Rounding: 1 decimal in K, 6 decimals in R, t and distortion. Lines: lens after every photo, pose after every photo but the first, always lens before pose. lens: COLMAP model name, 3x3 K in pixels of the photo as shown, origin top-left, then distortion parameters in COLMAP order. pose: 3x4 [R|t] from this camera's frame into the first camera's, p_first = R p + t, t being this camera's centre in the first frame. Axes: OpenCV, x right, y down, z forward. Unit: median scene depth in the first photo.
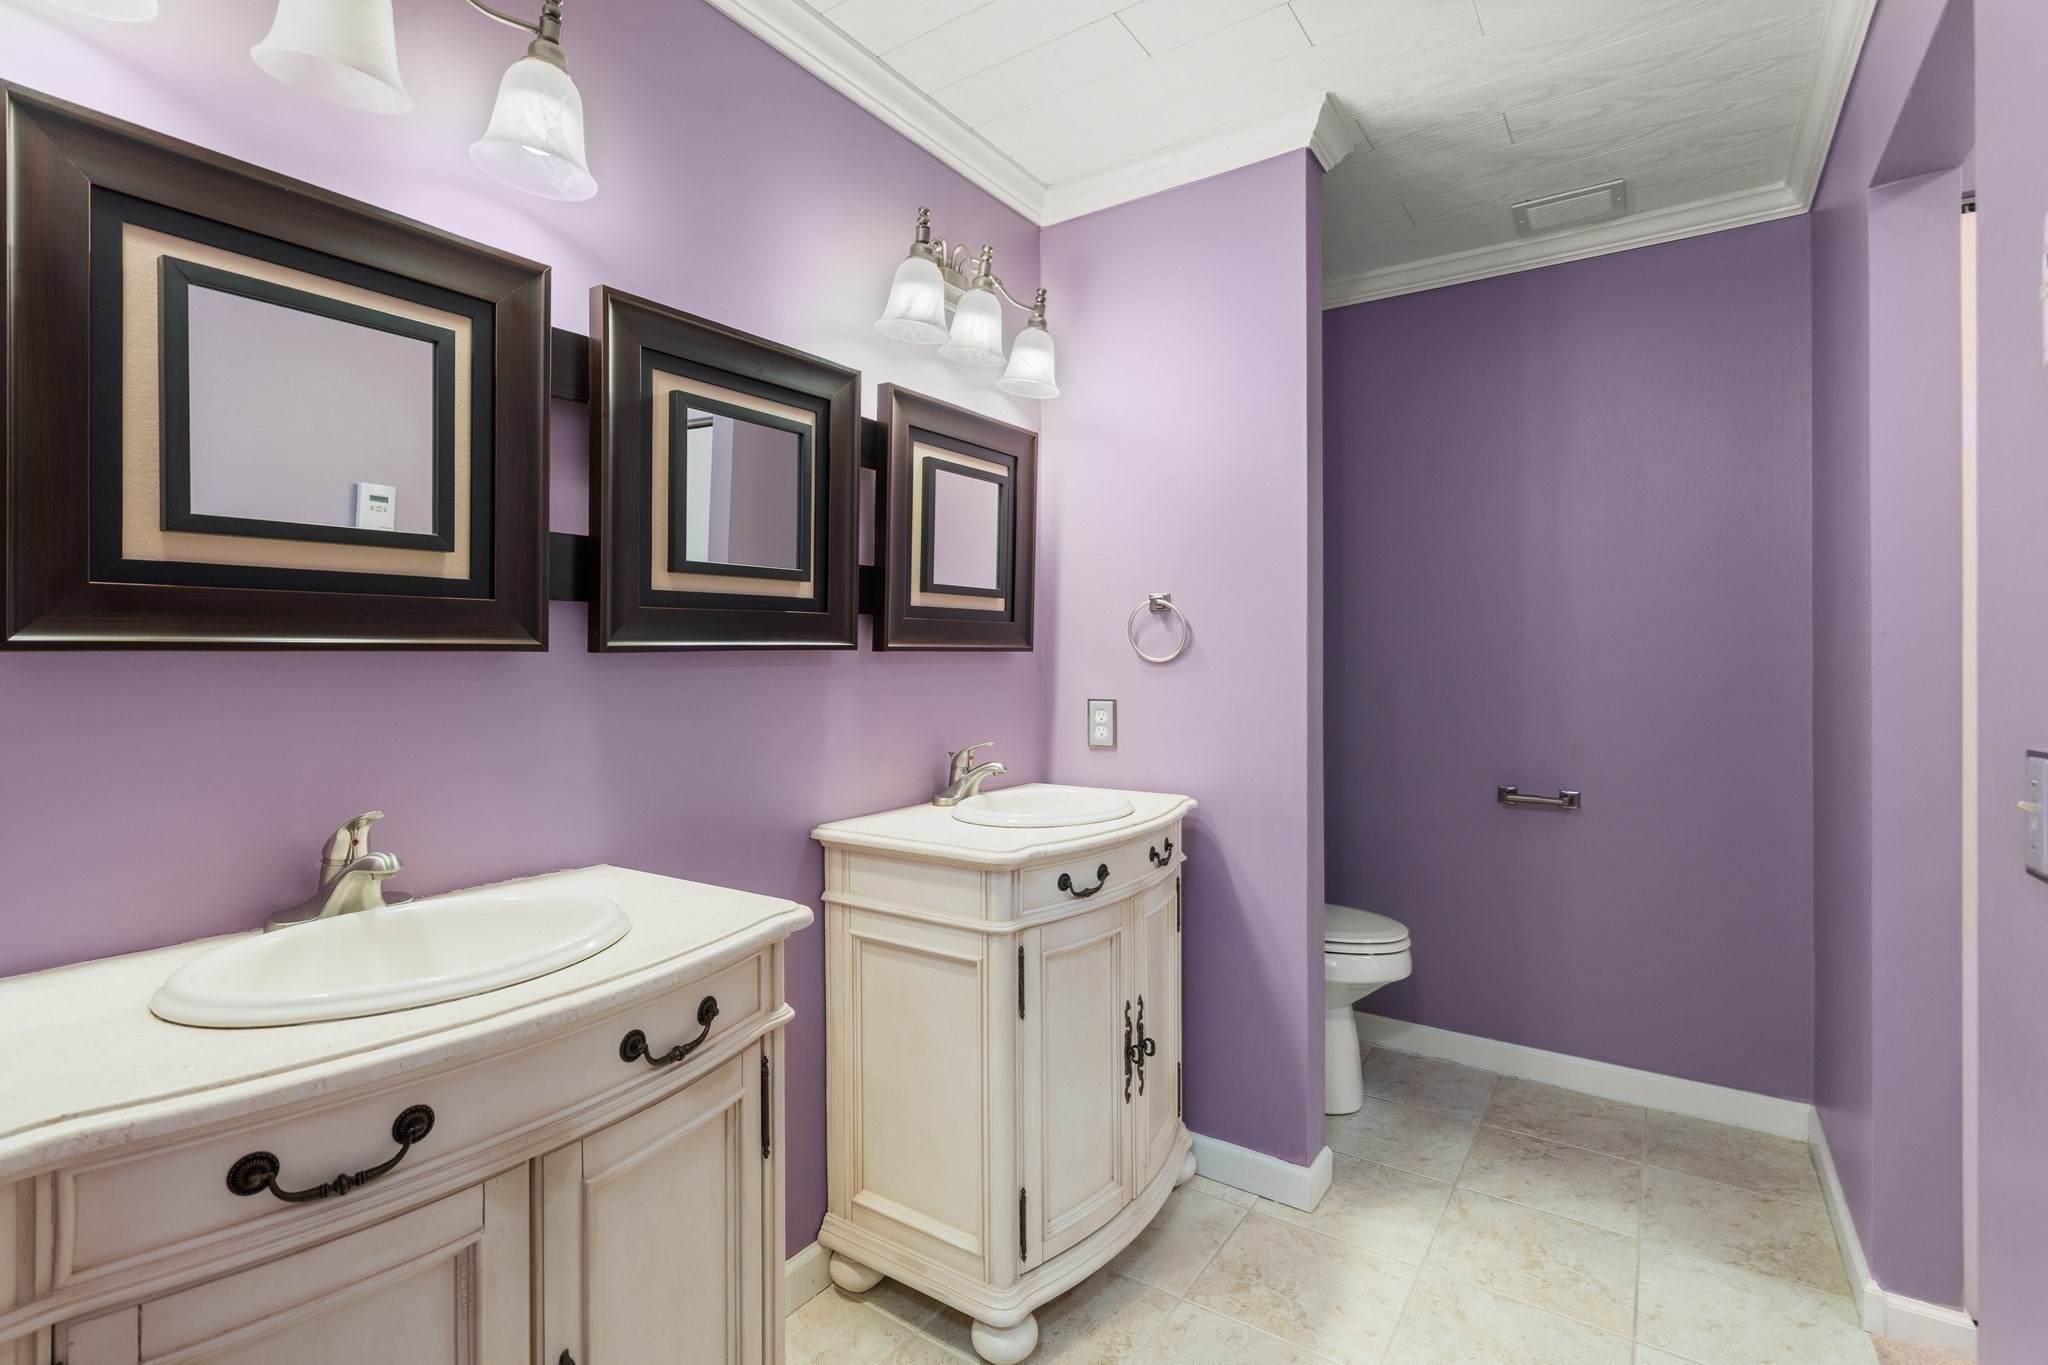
lens RADIAL K [[958.4, 0, 1019.1], [0, 958.4, 653.0], [0, 0, 1]] dist [-0.001539, 0.000774]
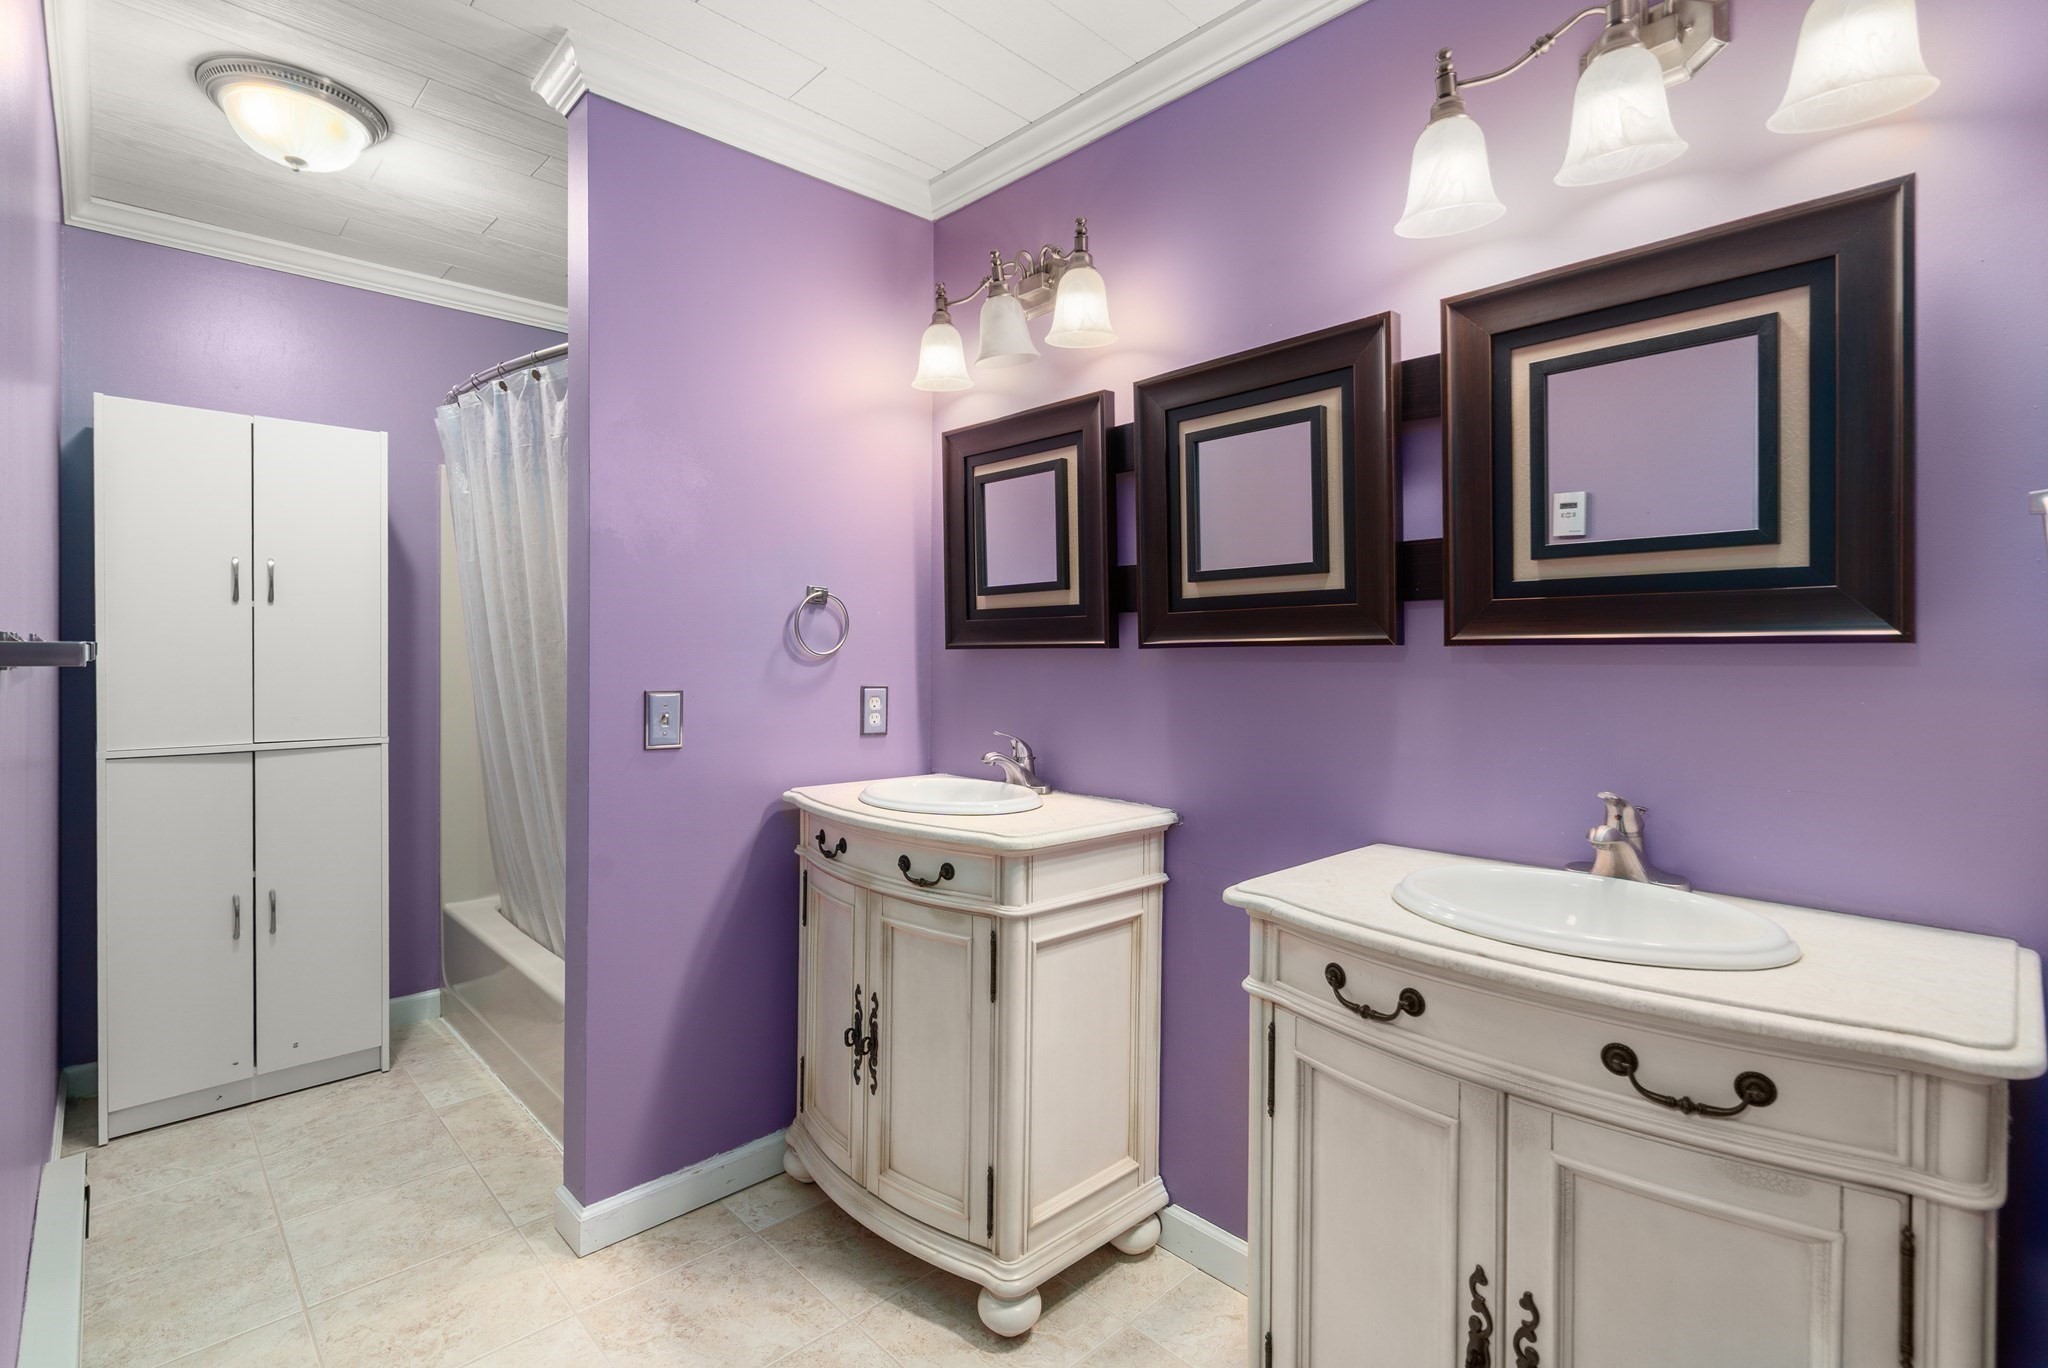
lens RADIAL K [[933.9, 0, 1300.5], [0, 933.9, 690.8], [0, 0, 1]] dist [0.001947, 0.000086]
pose [[-0.075685, 0.043925, -0.996164, 0.665151], [0.006636, 0.999029, 0.043547, 0.004094], [0.997110, -0.003314, -0.075903, 0.967927]]
